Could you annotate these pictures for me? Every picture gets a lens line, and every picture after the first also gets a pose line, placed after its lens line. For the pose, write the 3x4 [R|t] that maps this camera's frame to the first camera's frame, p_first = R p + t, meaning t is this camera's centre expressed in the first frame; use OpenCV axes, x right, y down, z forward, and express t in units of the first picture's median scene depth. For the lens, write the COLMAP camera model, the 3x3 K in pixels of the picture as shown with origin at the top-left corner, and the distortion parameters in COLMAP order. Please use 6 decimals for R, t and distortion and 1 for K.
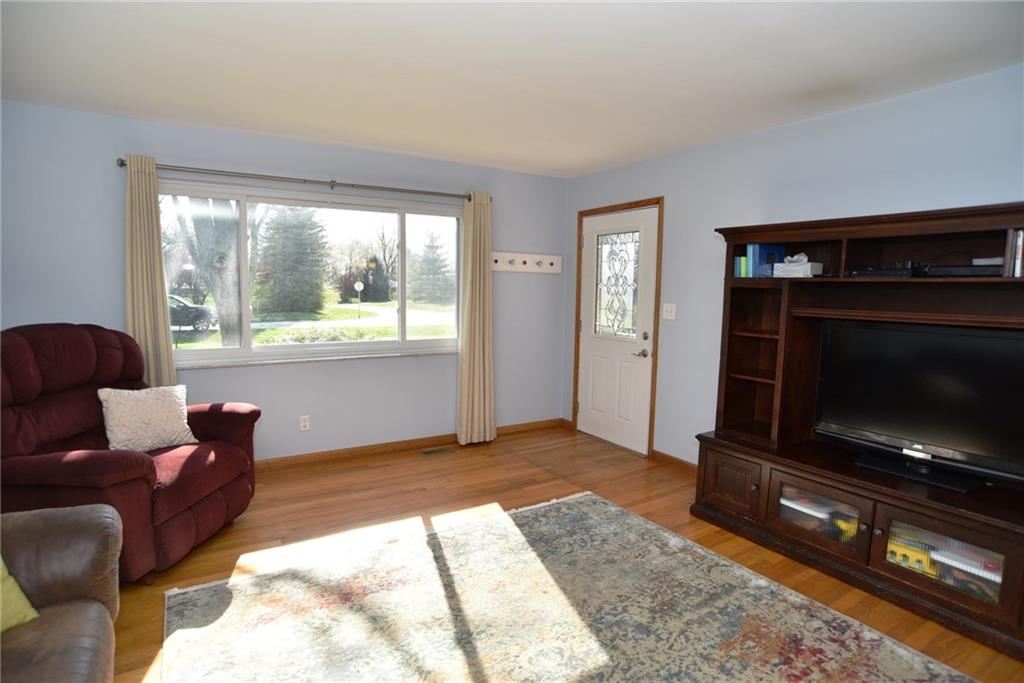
lens RADIAL K [[525.4, 0, 511.3], [0, 525.4, 349.3], [0, 0, 1]] dist [-0.101608, 0.051181]
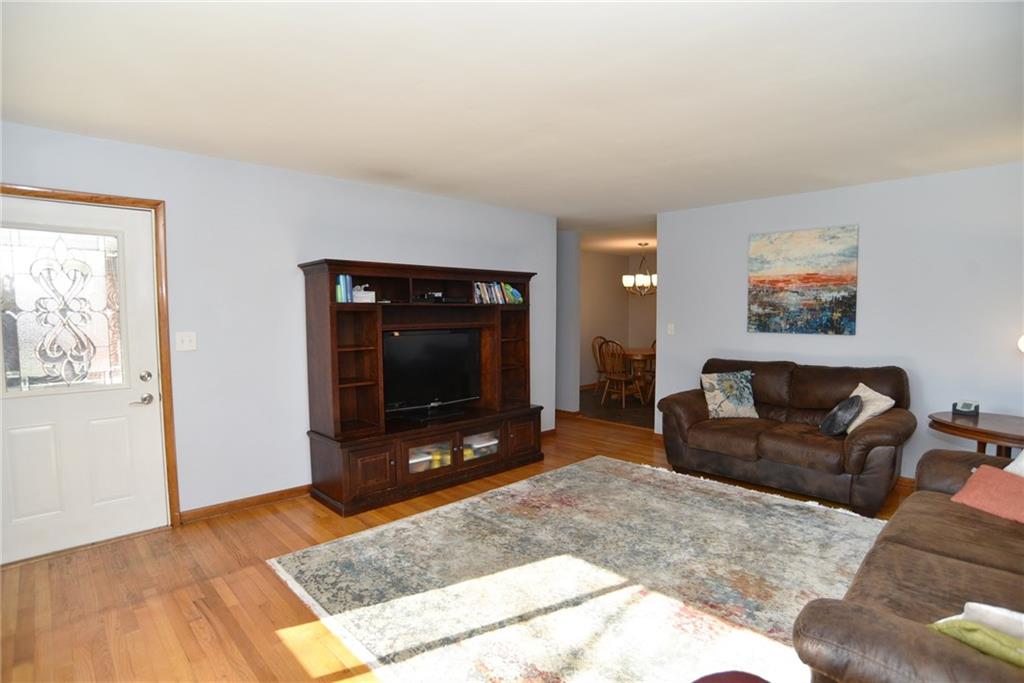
lens RADIAL K [[525.4, 0, 511.3], [0, 525.4, 349.3], [0, 0, 1]] dist [-0.101608, 0.051181]
pose [[-0.204322, -0.090263, 0.974733, -0.731387], [0.110390, 0.987264, 0.114563, -0.115088], [-0.972659, 0.131009, -0.191756, 0.782052]]
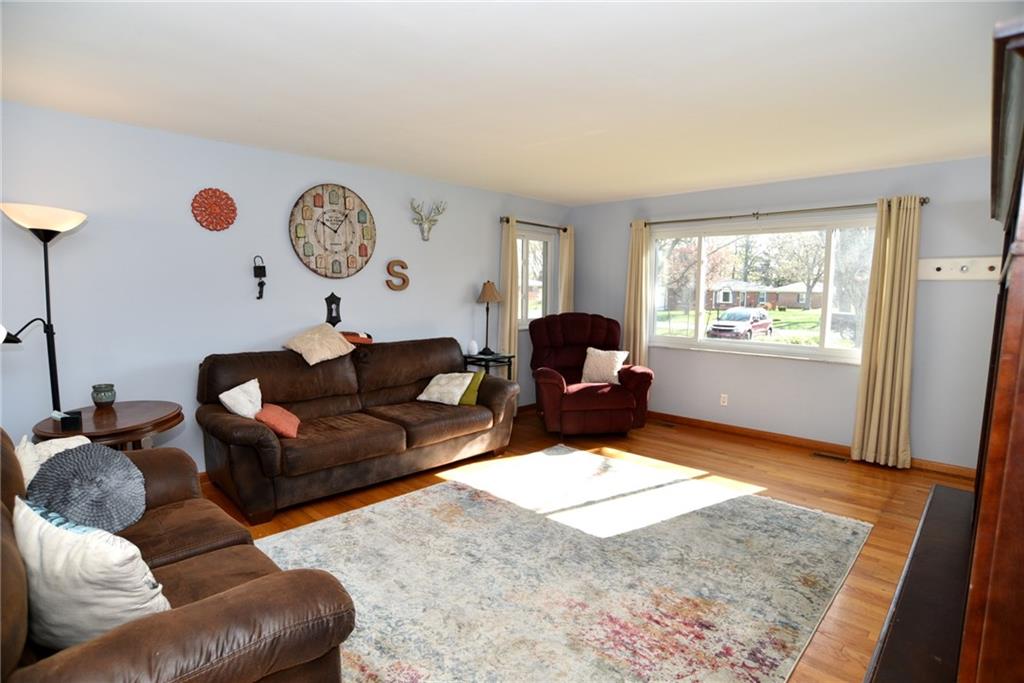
lens RADIAL K [[525.4, 0, 511.3], [0, 525.4, 349.3], [0, 0, 1]] dist [-0.101608, 0.051181]
pose [[0.233820, 0.093463, -0.967777, 0.862622], [-0.116893, 0.990852, 0.067449, -0.012036], [0.965228, 0.097355, 0.242606, 0.173247]]
